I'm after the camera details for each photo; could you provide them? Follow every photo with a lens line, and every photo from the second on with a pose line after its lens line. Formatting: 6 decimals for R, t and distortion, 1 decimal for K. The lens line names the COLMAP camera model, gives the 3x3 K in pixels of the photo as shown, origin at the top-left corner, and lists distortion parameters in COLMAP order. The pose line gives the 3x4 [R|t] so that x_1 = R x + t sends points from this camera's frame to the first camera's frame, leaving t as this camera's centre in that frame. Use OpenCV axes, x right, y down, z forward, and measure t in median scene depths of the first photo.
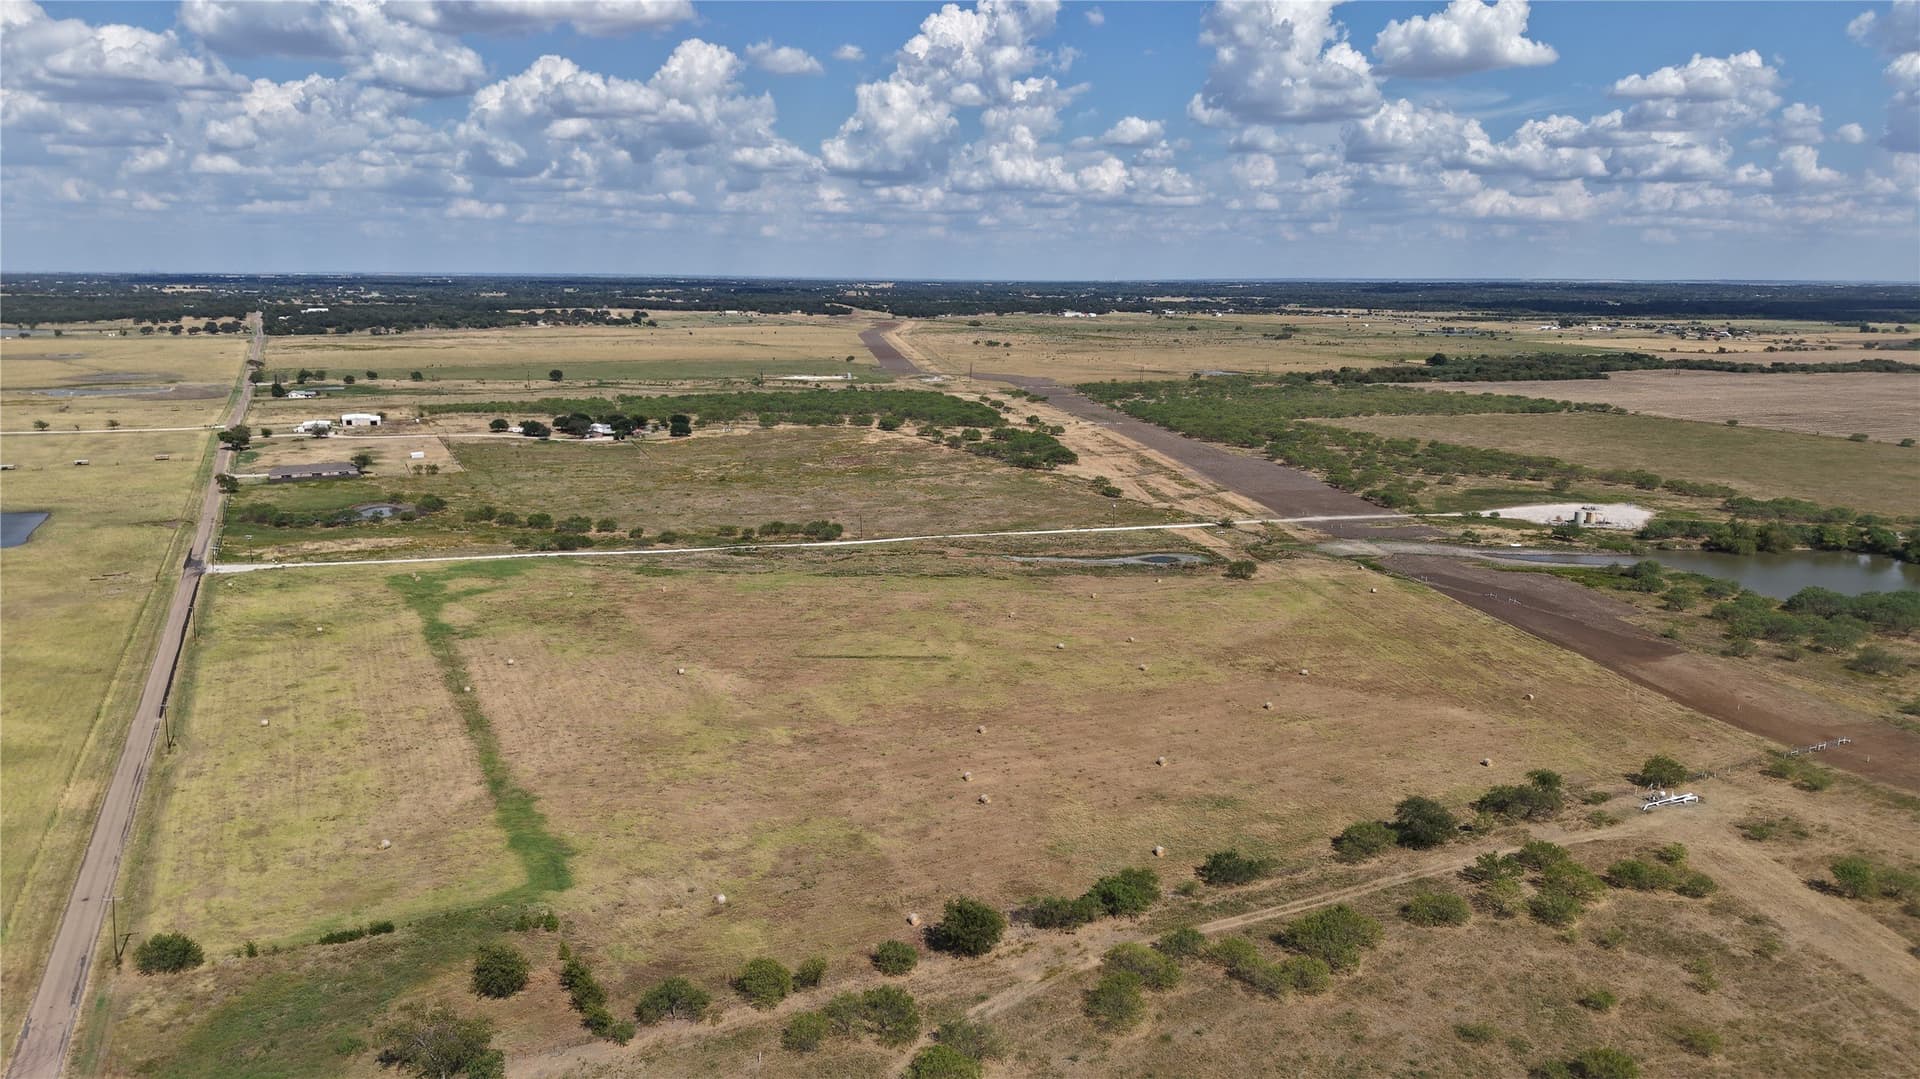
lens RADIAL K [[1292.5, 0, 954.8], [0, 1292.5, 535.0], [0, 0, 1]] dist [0.035214, -0.036342]
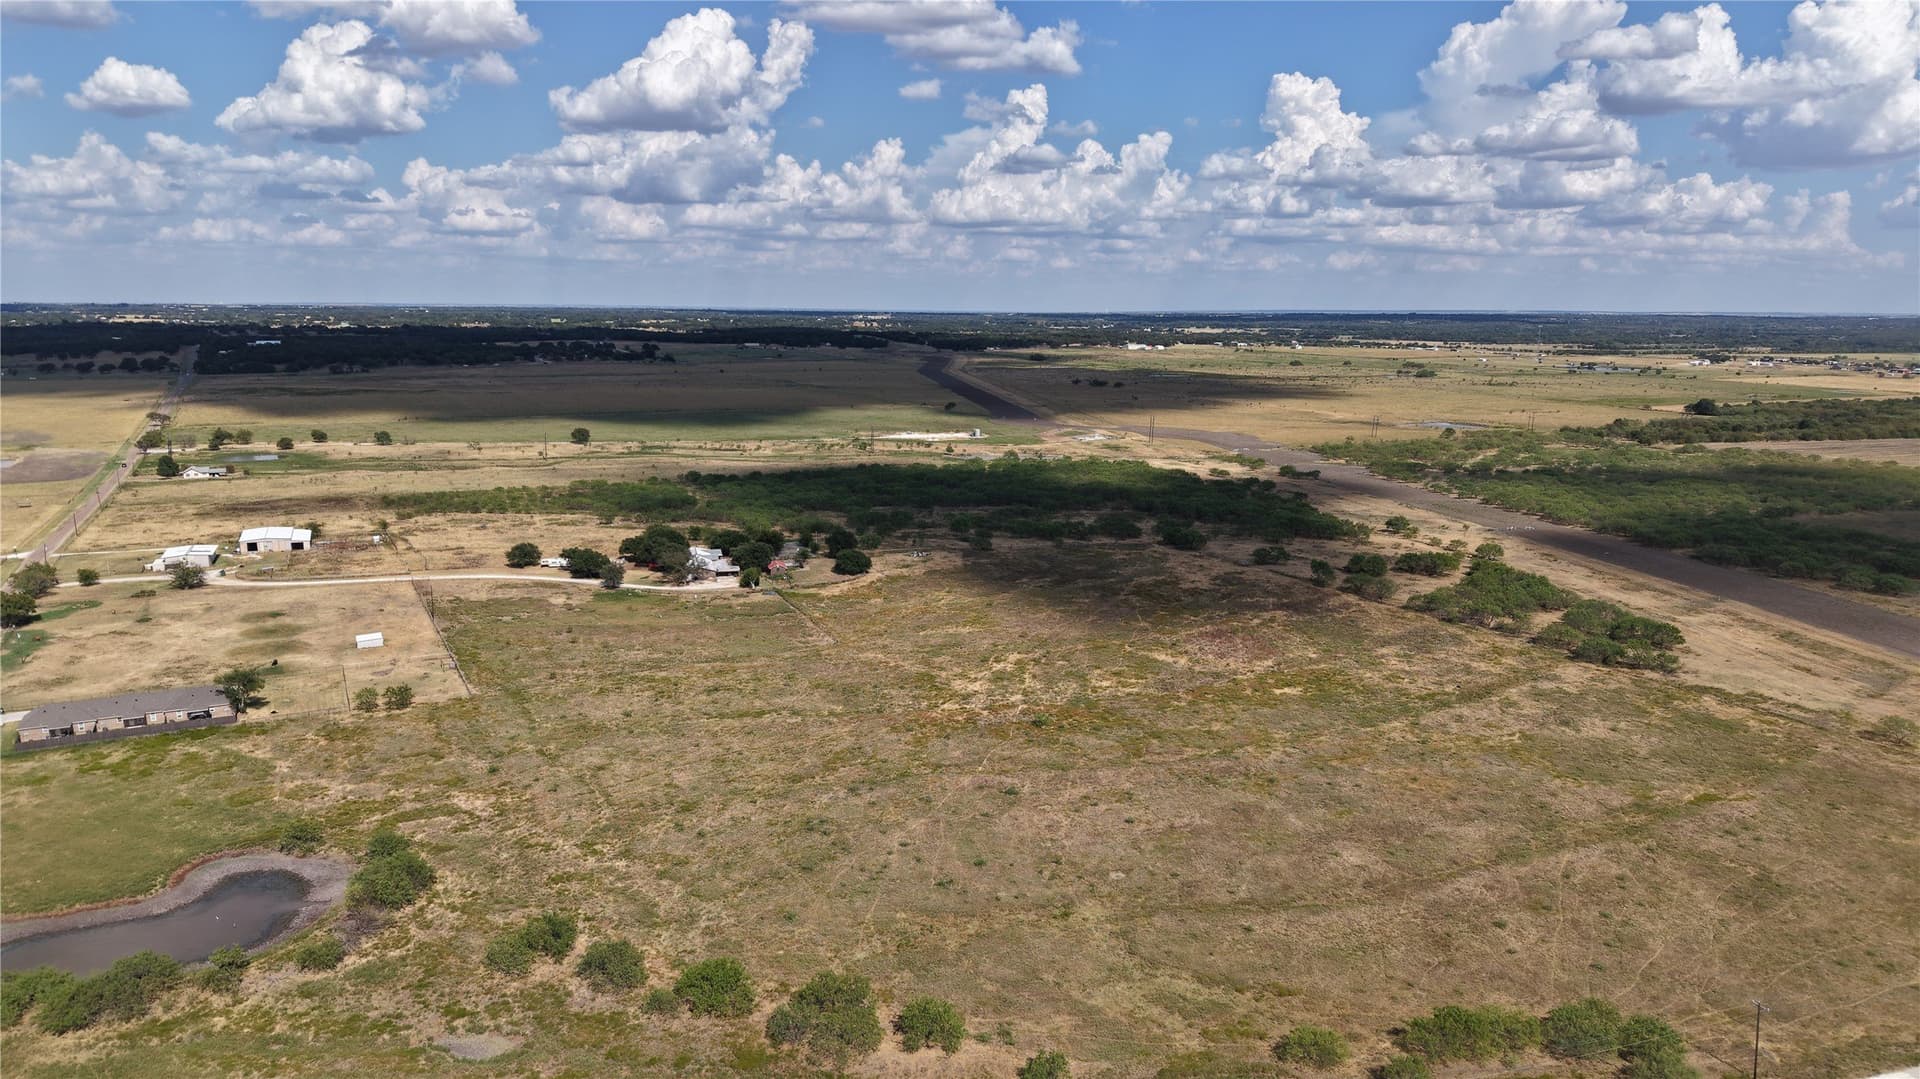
lens RADIAL K [[1292.5, 0, 961.1], [0, 1292.5, 542.5], [0, 0, 1]] dist [0.035214, -0.036342]
pose [[0.999785, -0.002506, 0.020587, -0.237860], [0.002873, 0.999838, -0.017781, -0.107441], [-0.020539, 0.017837, 0.999630, 0.598277]]
